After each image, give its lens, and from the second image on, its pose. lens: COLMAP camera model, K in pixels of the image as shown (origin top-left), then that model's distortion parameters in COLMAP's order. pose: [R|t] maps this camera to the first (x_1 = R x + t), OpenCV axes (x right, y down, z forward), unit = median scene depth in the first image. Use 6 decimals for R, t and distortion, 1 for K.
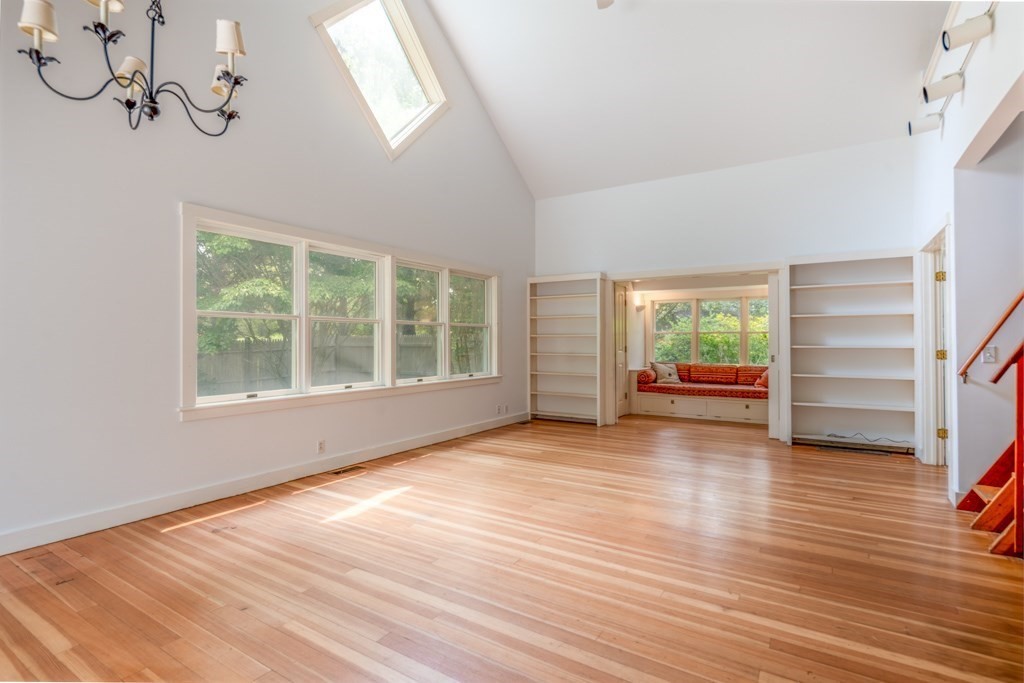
lens RADIAL K [[513.7, 0, 510.2], [0, 513.7, 339.5], [0, 0, 1]] dist [-0.026558, -0.001937]
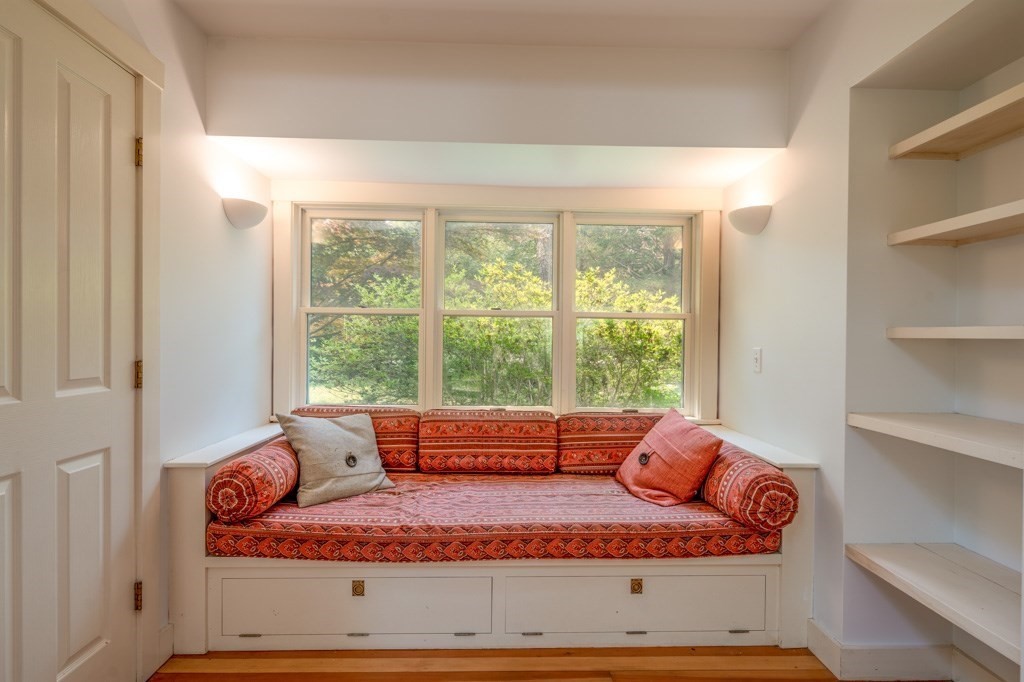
lens RADIAL K [[513.7, 0, 513.1], [0, 513.7, 341.1], [0, 0, 1]] dist [-0.026558, -0.001937]
pose [[0.834270, 0.004522, 0.551337, 0.233121], [-0.010514, 0.999915, 0.007708, 0.001837], [-0.551256, -0.012227, 0.834247, 0.724048]]
